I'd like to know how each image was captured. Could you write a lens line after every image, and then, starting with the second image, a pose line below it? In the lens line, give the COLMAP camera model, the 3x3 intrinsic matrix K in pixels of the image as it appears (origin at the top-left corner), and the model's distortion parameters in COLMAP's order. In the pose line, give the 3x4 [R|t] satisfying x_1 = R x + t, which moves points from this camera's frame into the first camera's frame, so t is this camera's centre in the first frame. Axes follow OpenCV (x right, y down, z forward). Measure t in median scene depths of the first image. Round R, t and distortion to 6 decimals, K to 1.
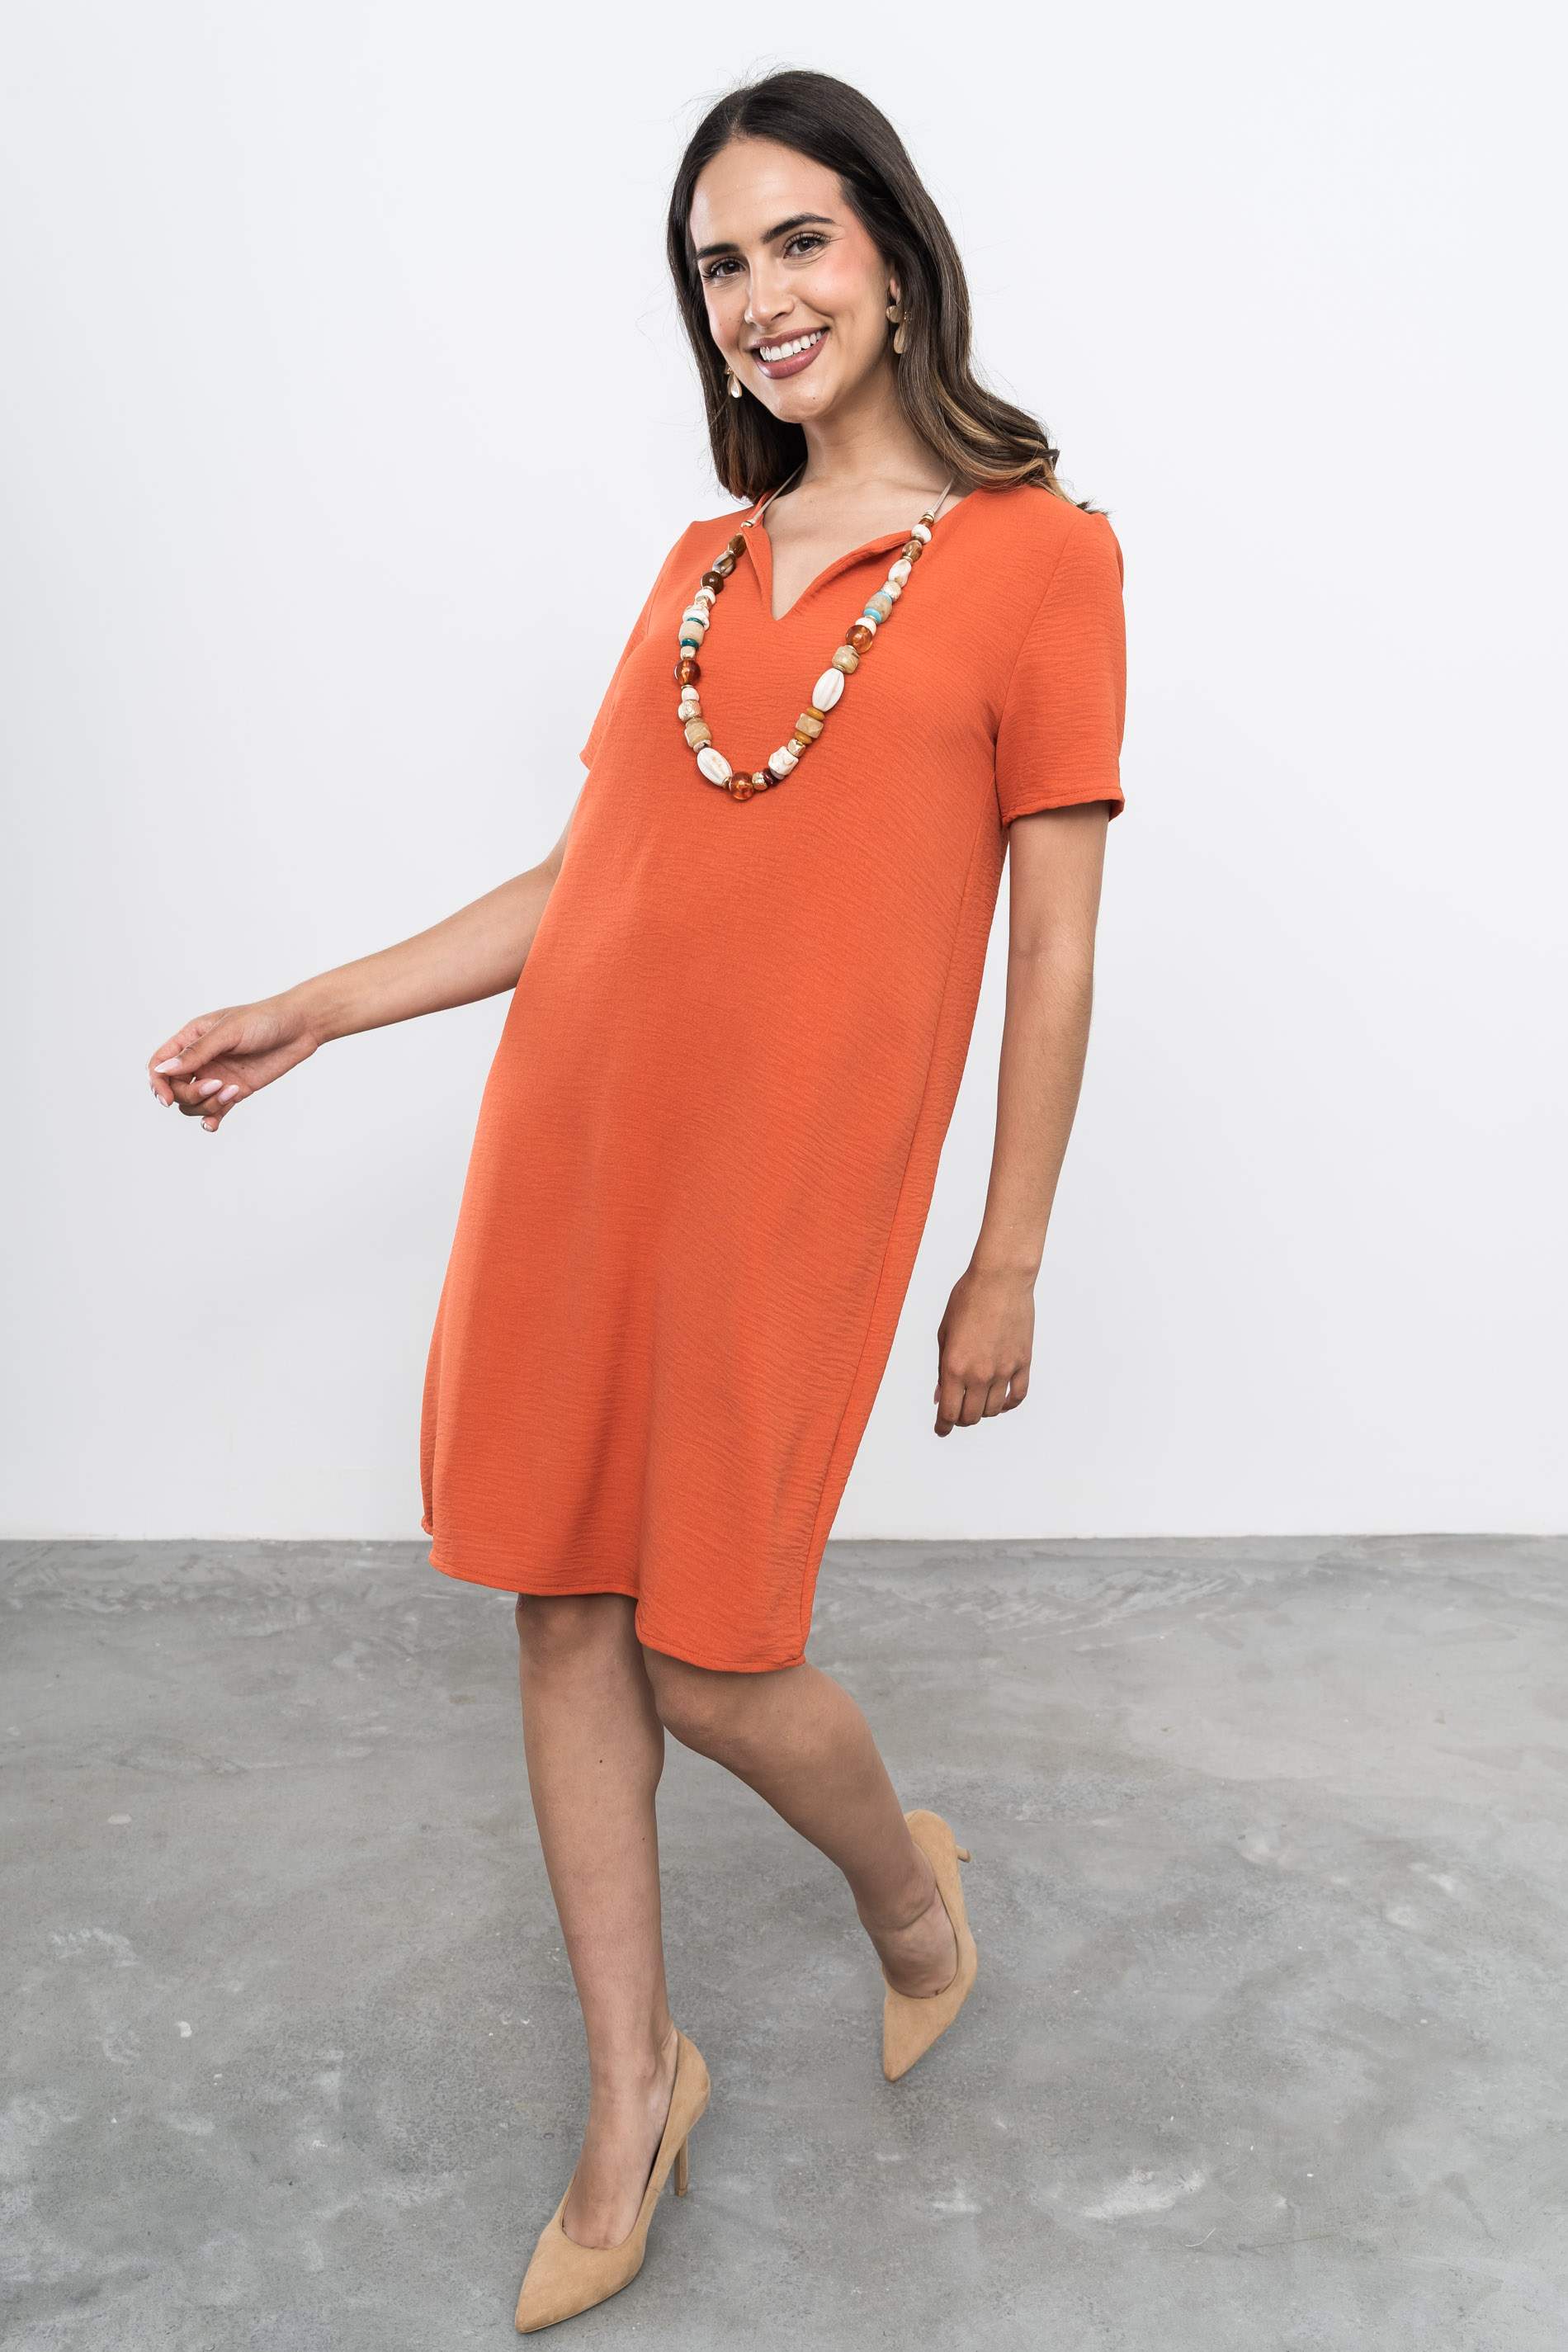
lens RADIAL K [[1988.1, 0, 782.6], [0, 1988.1, 1173.2], [0, 0, 1]] dist [-0.033238, 0.002114]
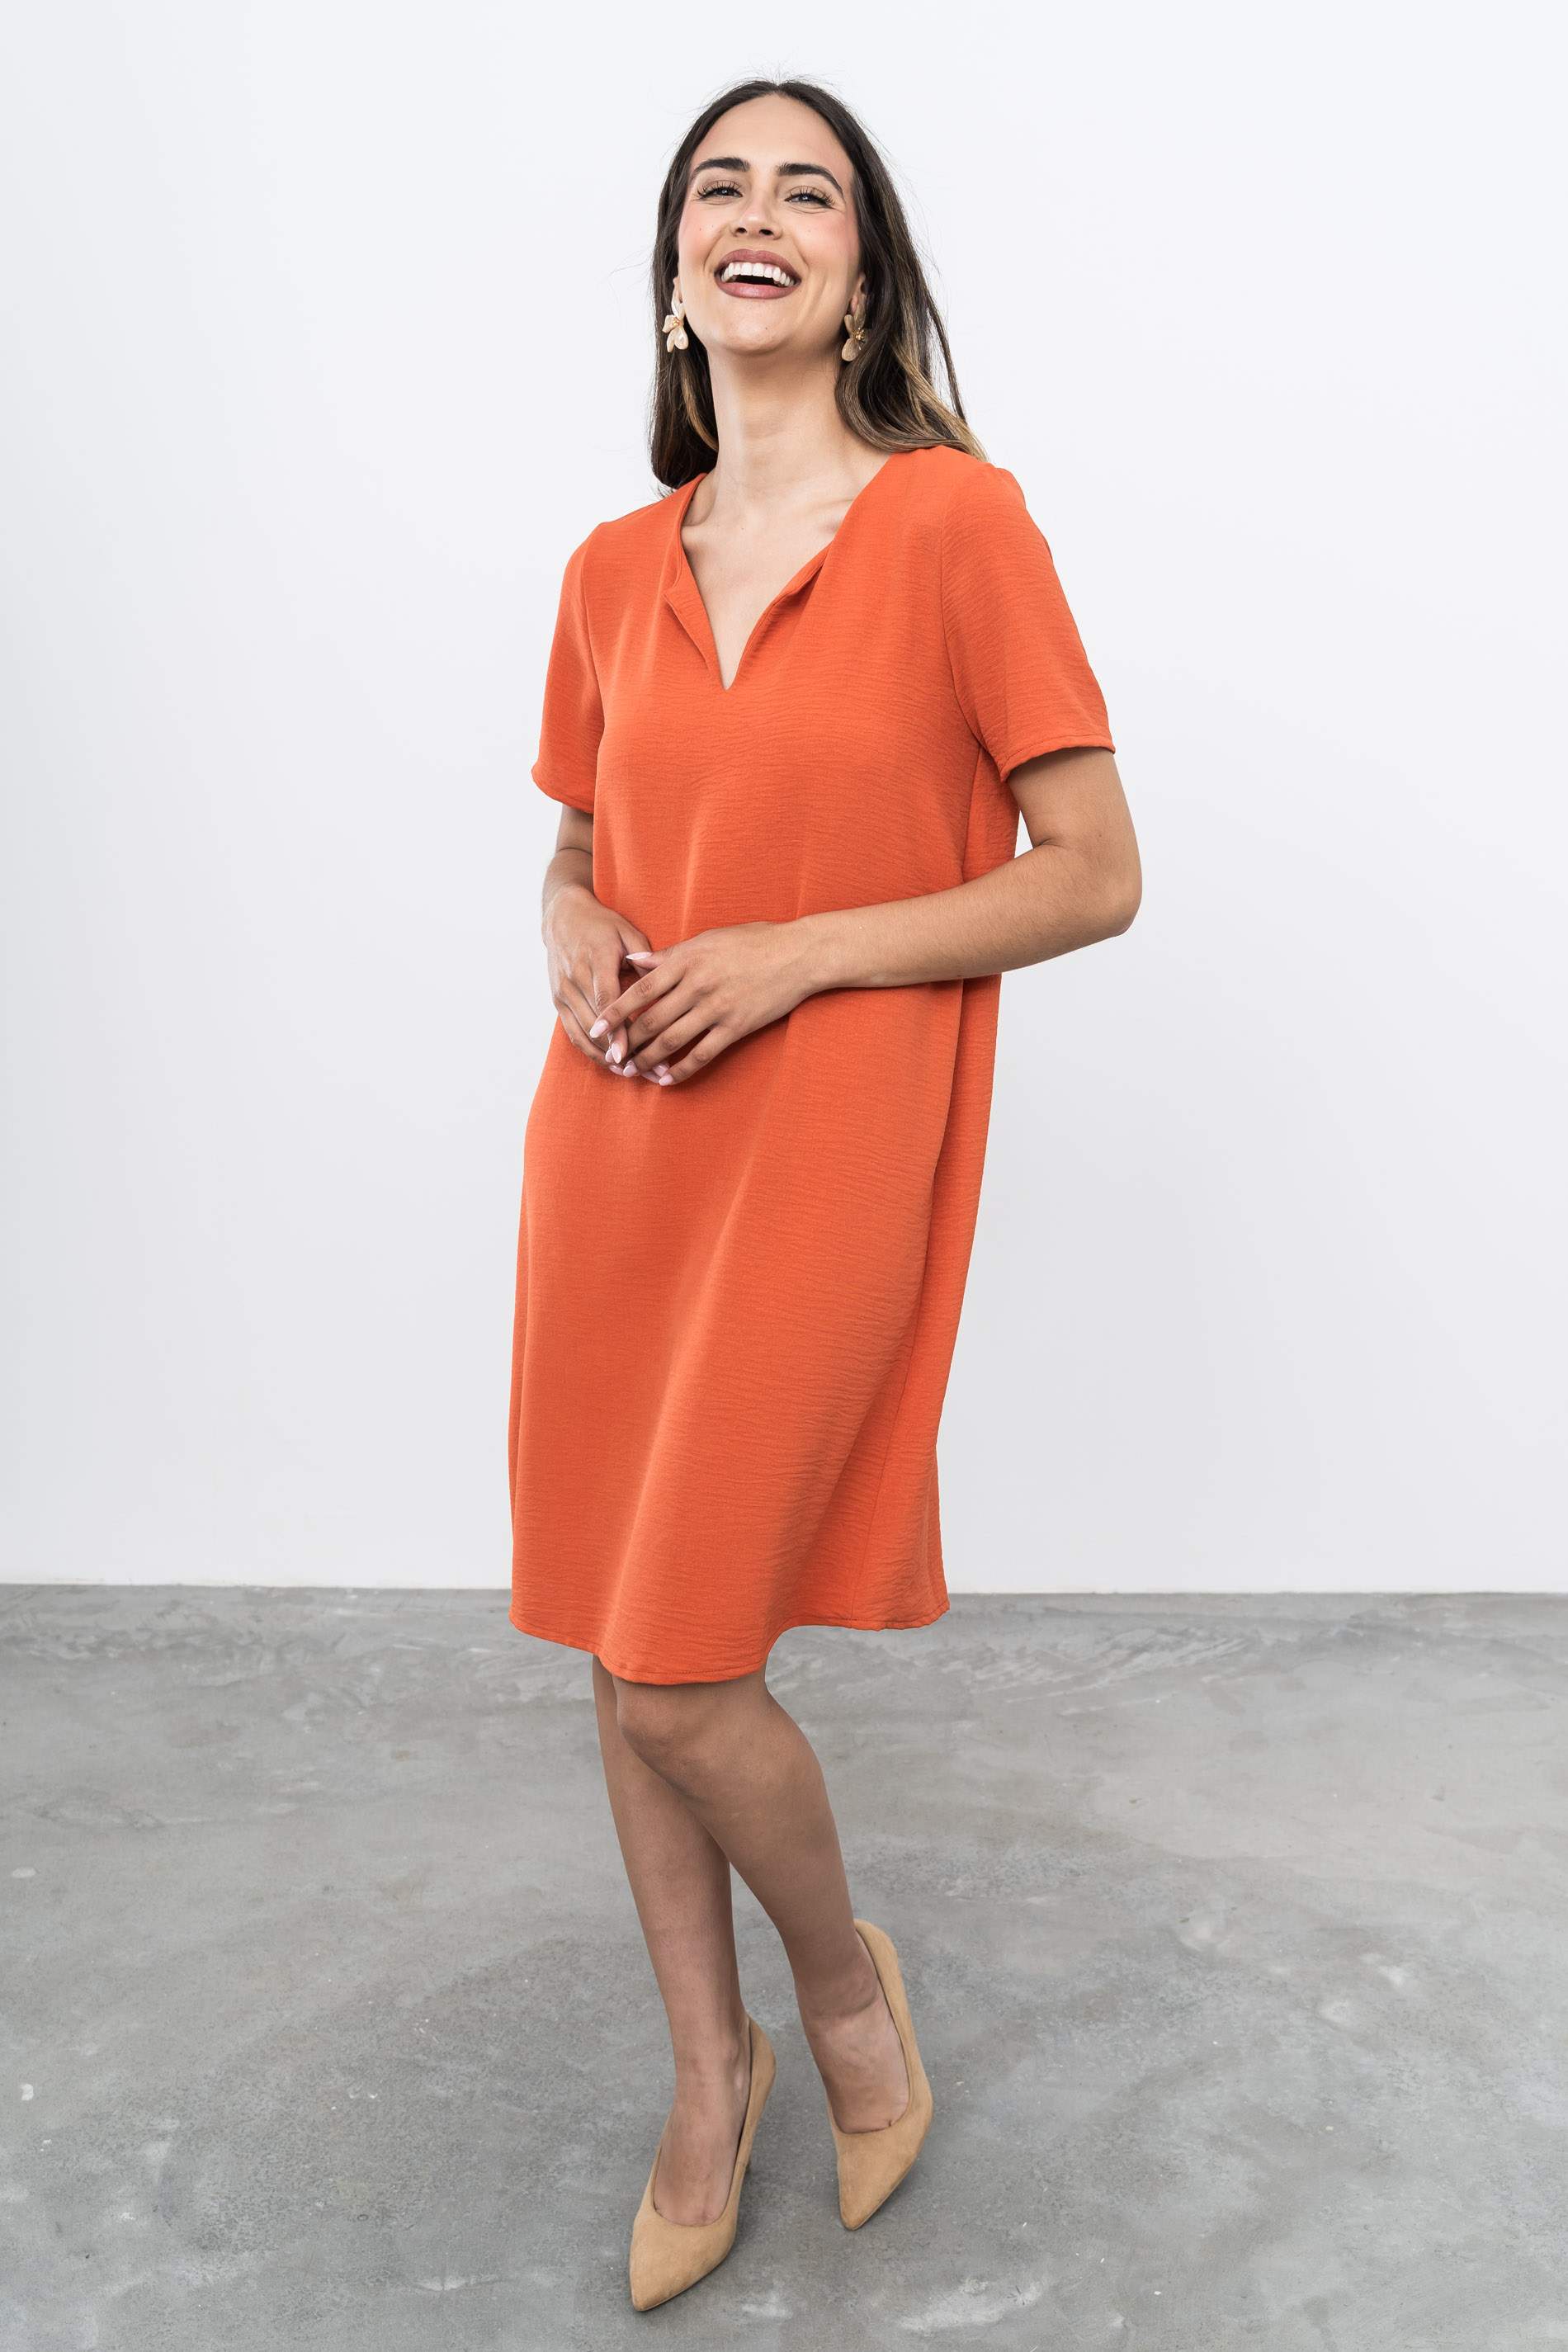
lens RADIAL K [[2072.0, 0, 783.3], [0, 2072.0, 1174.9], [0, 0, 1]] dist [-0.021374, -0.017326]
pose [[0.996199, -0.006808, -0.086842, 0.132729], [0.005667, 0.999894, -0.013375, -0.002804], [0.086923, 0.012832, 0.996132, 0.012456]]
